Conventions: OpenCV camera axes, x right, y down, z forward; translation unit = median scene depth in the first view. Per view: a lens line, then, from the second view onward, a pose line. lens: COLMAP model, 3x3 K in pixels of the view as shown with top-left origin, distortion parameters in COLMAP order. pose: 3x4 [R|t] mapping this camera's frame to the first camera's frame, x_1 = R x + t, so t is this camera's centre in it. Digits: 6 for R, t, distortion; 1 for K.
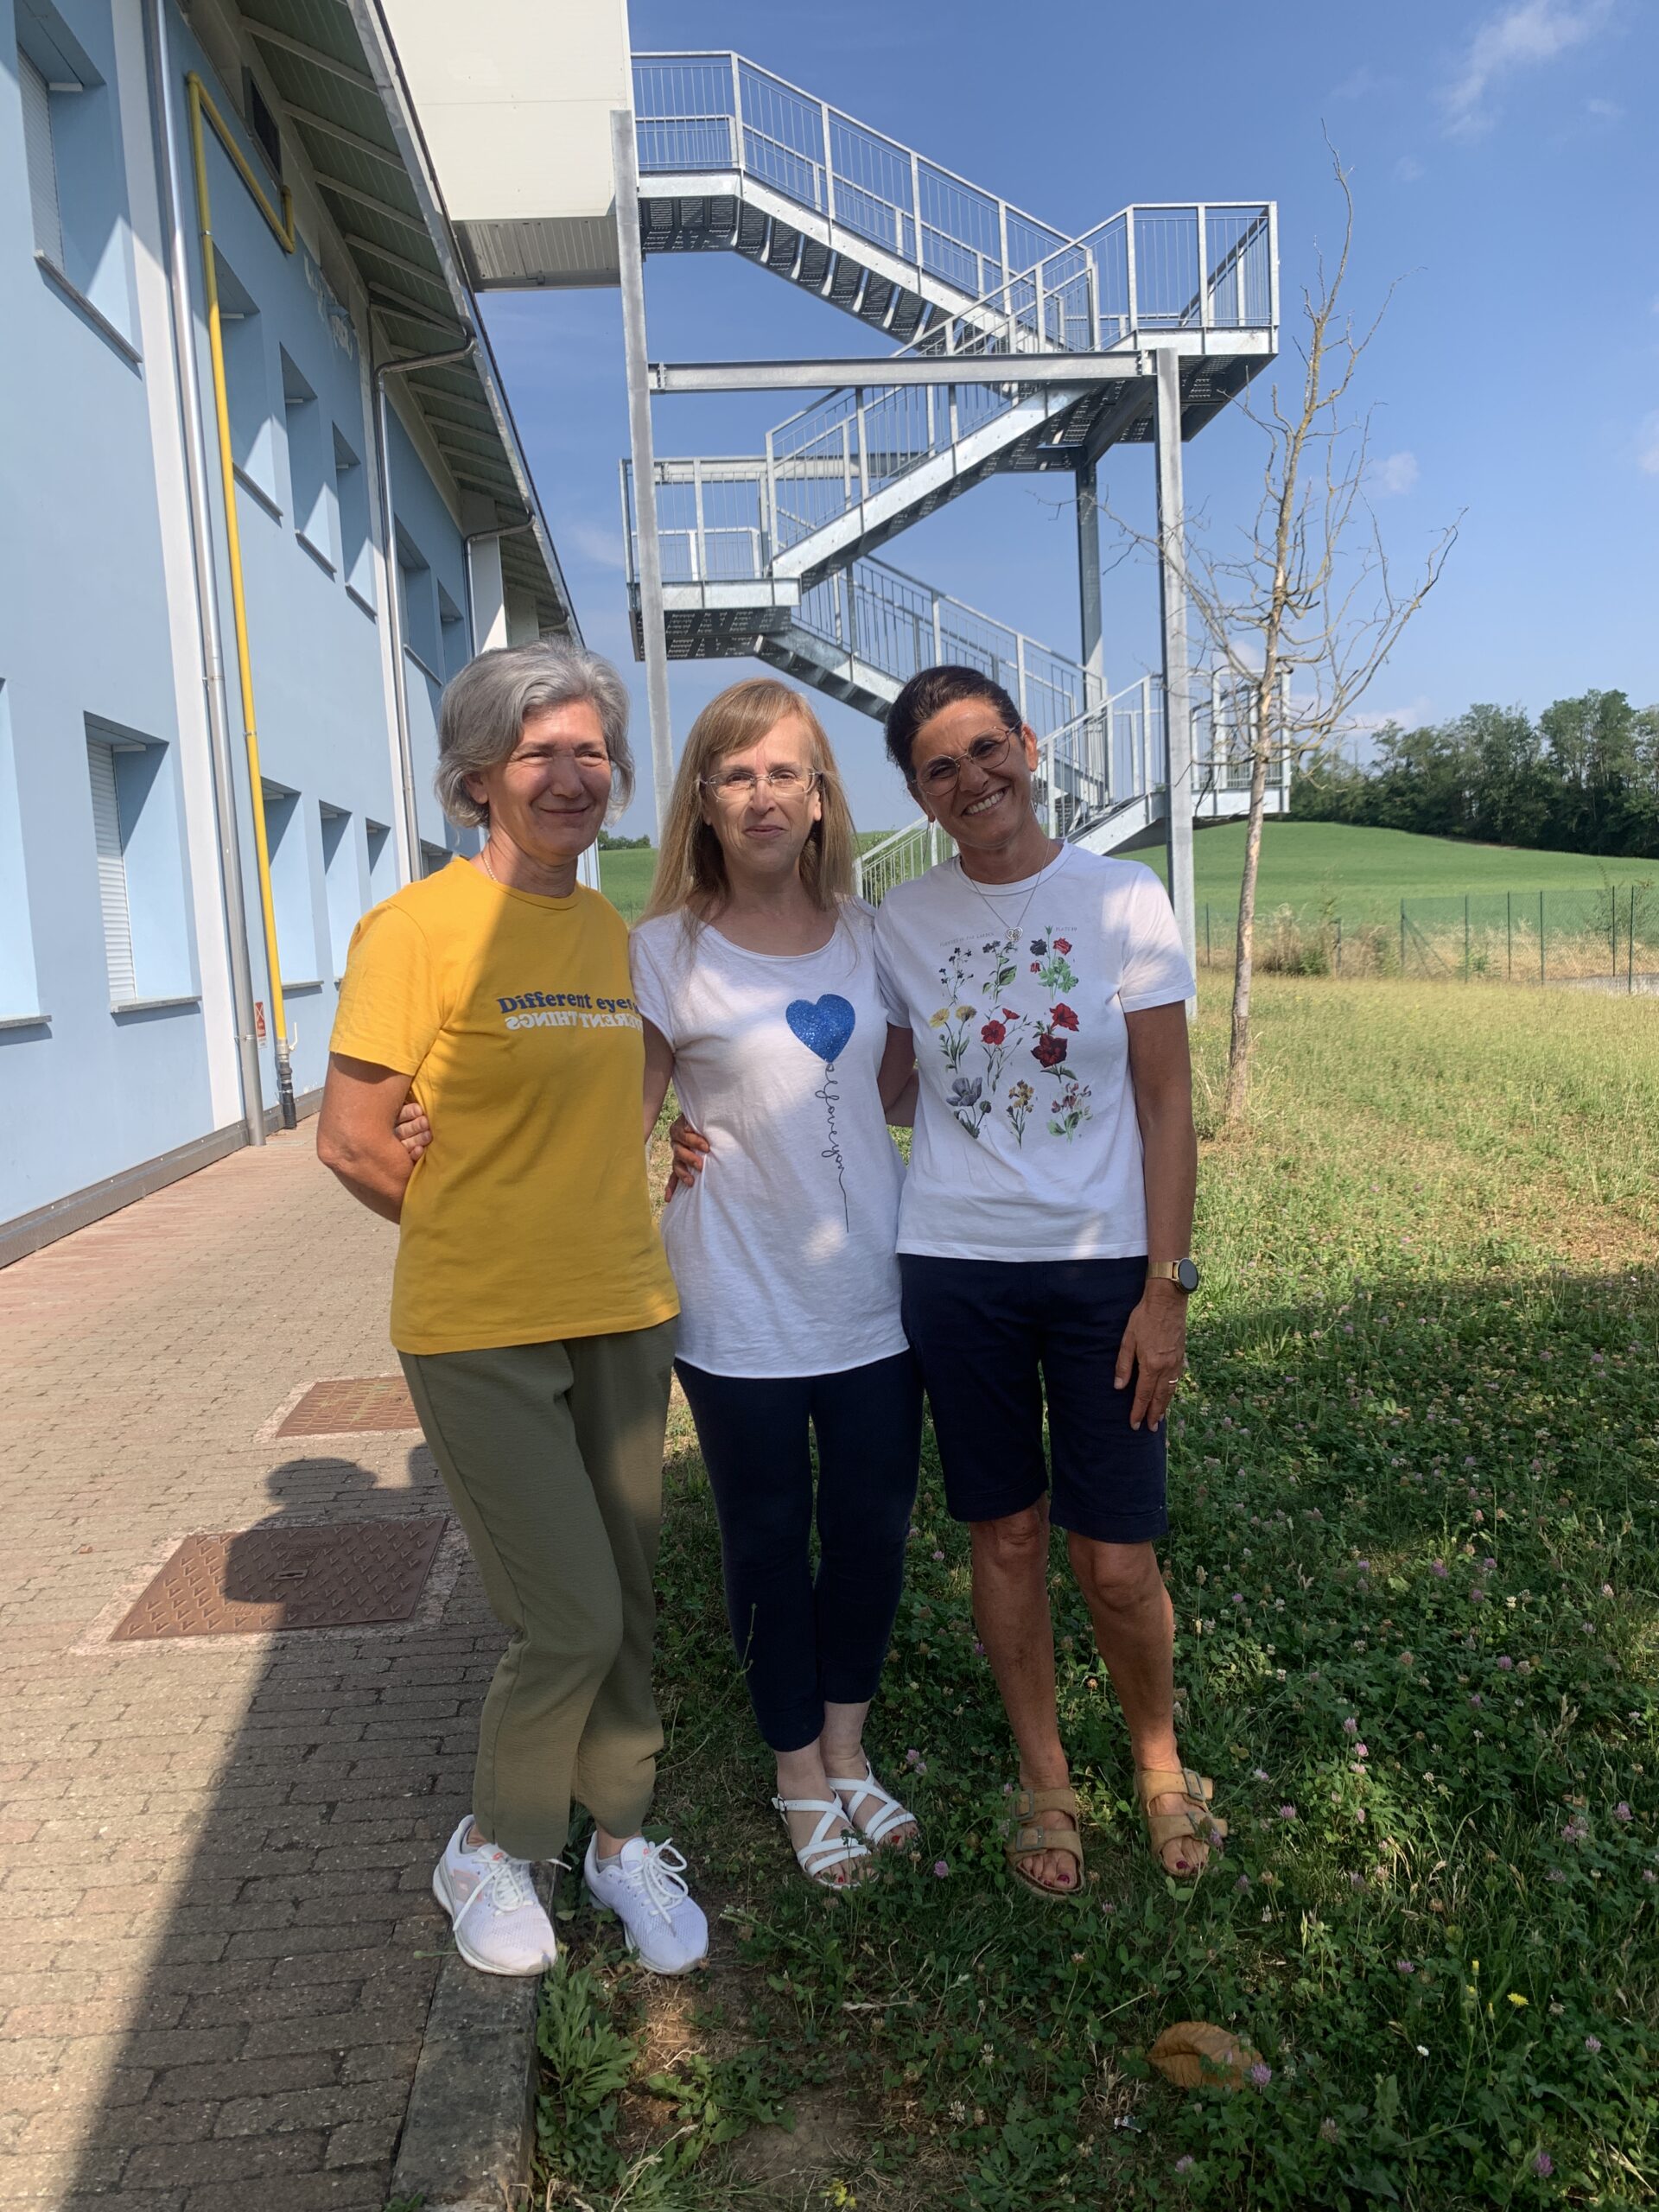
lens RADIAL K [[1706.2, 0, 829.5], [0, 1706.2, 1106.0], [0, 0, 1]] dist [-0.004035, 0.003348]
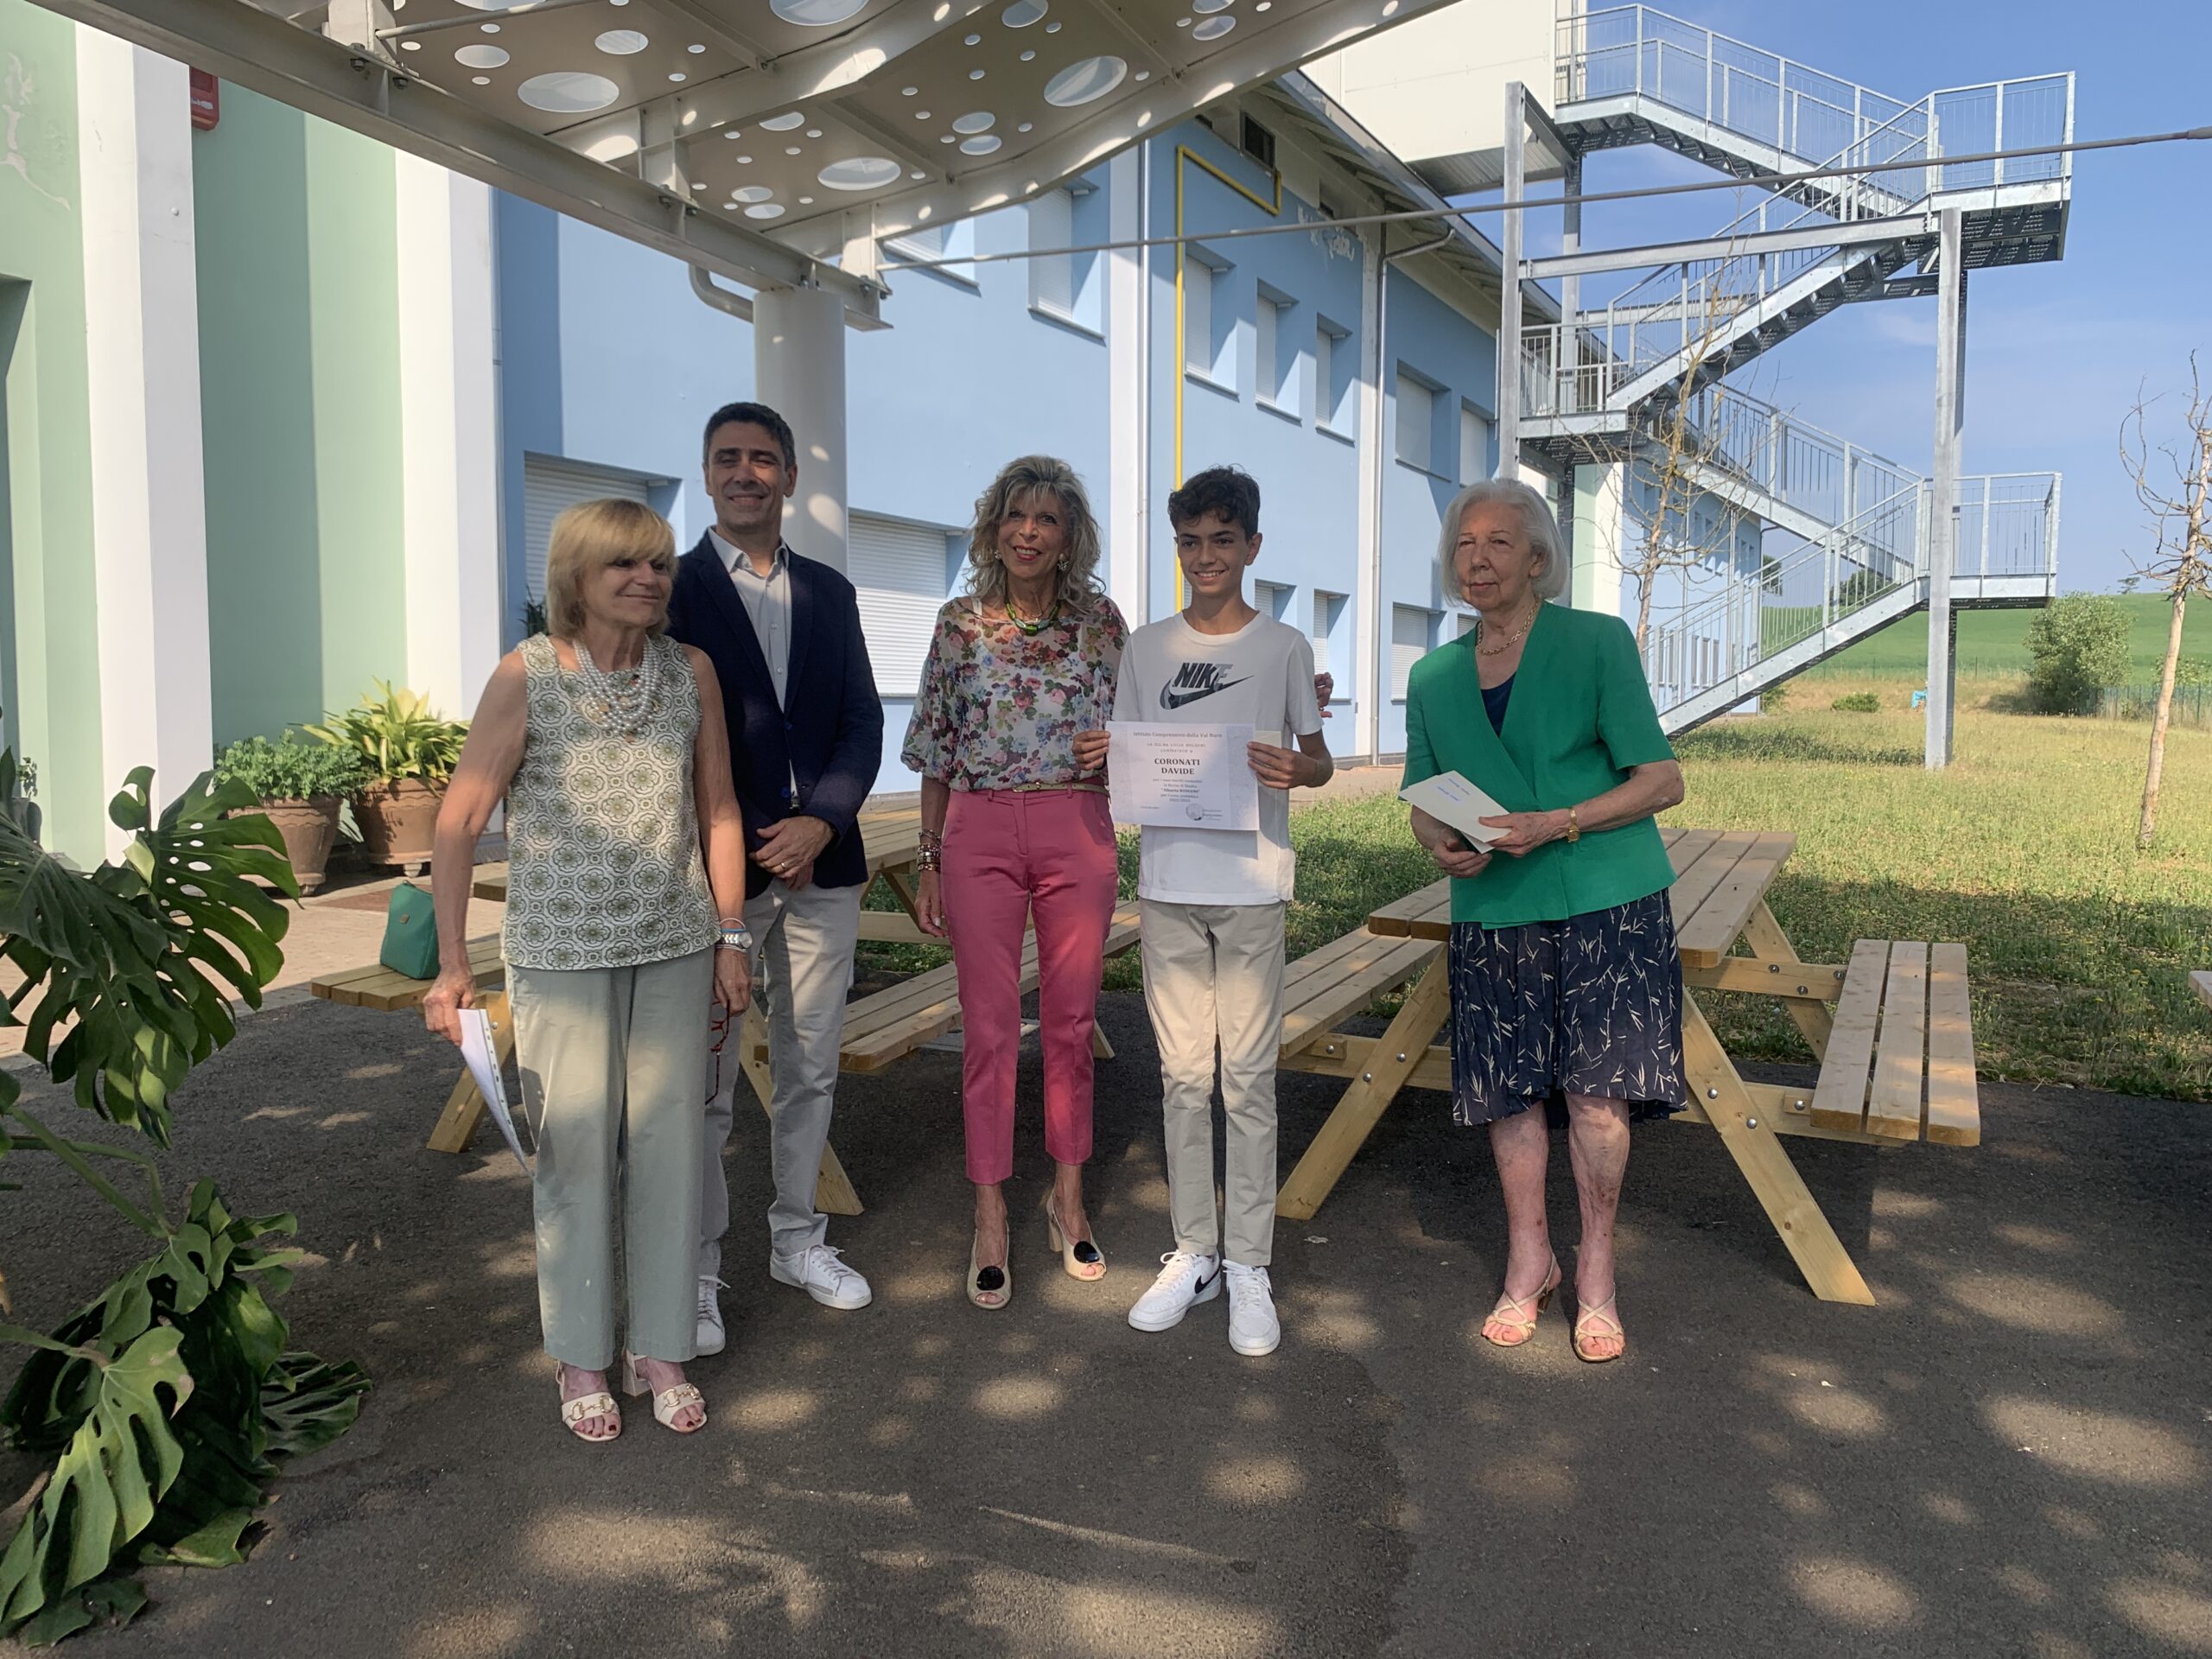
lens RADIAL K [[1728.8, 0, 1106.0], [0, 1728.8, 829.5], [0, 0, 1]] dist [0.008534, -0.004410]
pose [[0.846224, 0.090476, -0.525089, 0.346524], [-0.099231, 0.994998, 0.011526, 0.031839], [0.523506, 0.042352, 0.850969, -0.303140]]
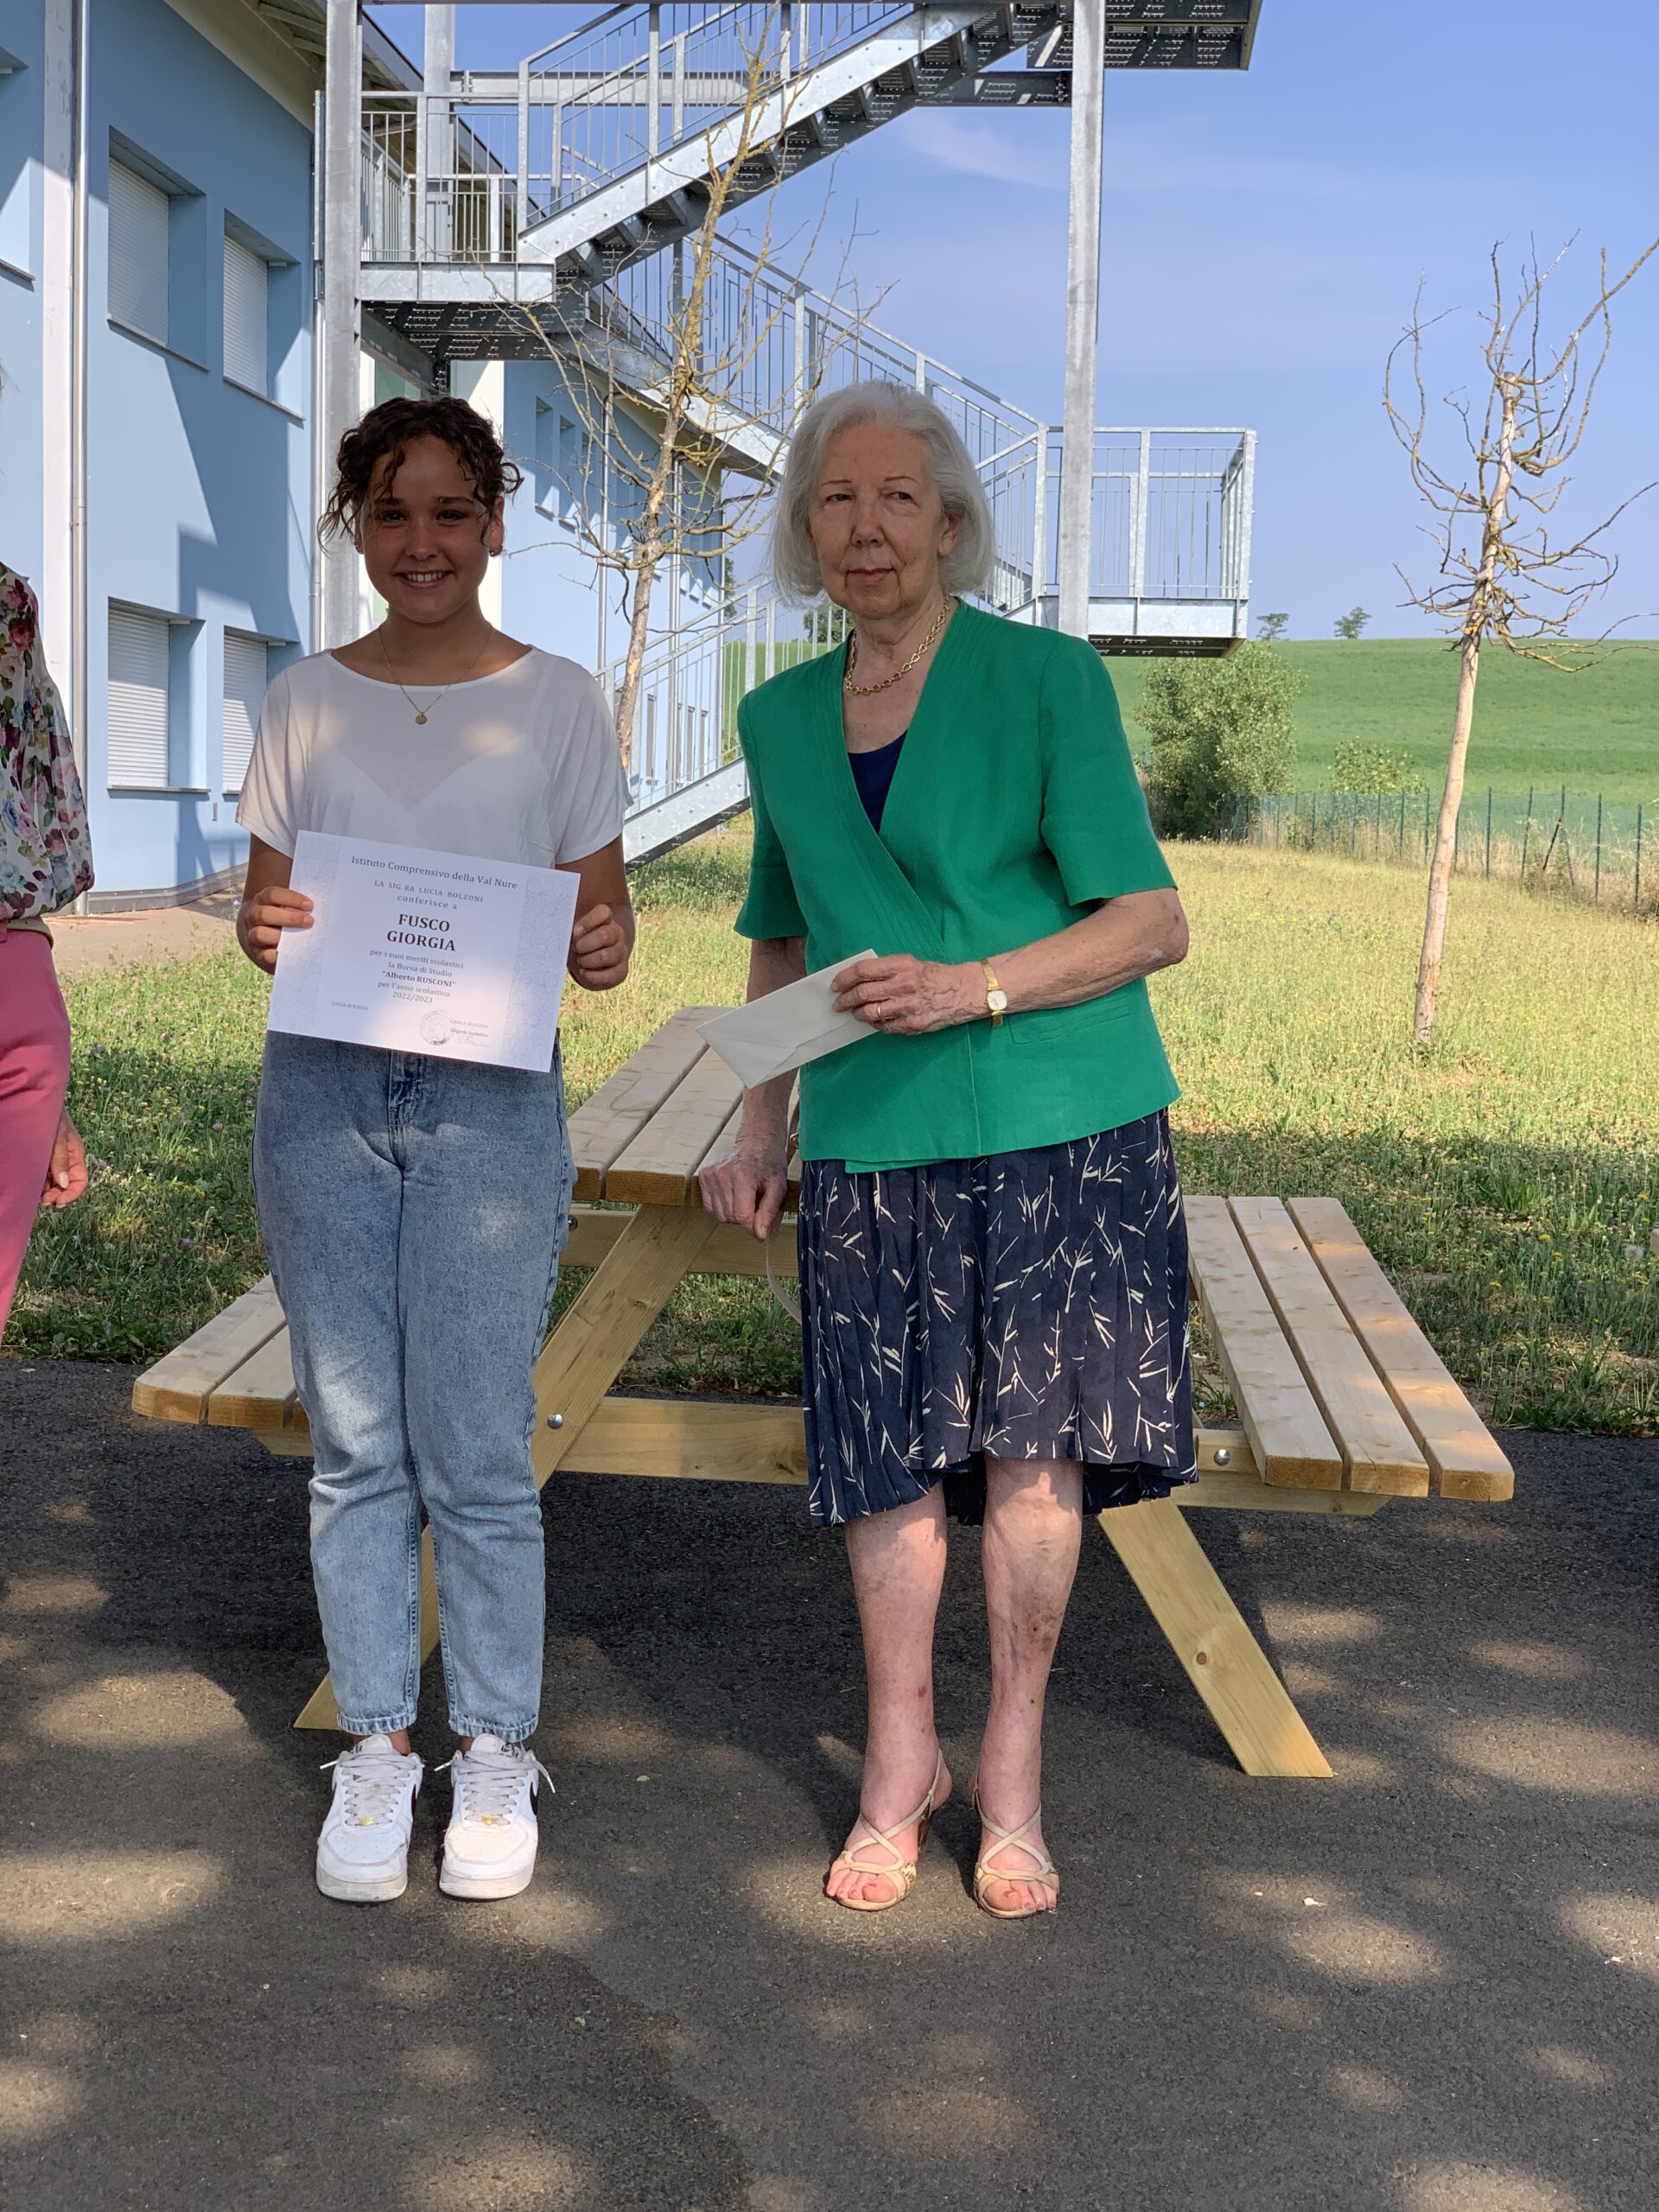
lens RADIAL K [[3316.8, 0, 787.6], [0, 3316.8, 1099.2], [0, 0, 1]] dist [0.148095, -0.711716]
pose [[0.982491, 0.086770, -0.164869, 0.316069], [-0.089425, 0.995955, -0.008735, 0.037525], [0.163445, 0.023325, 0.986277, -0.326426]]
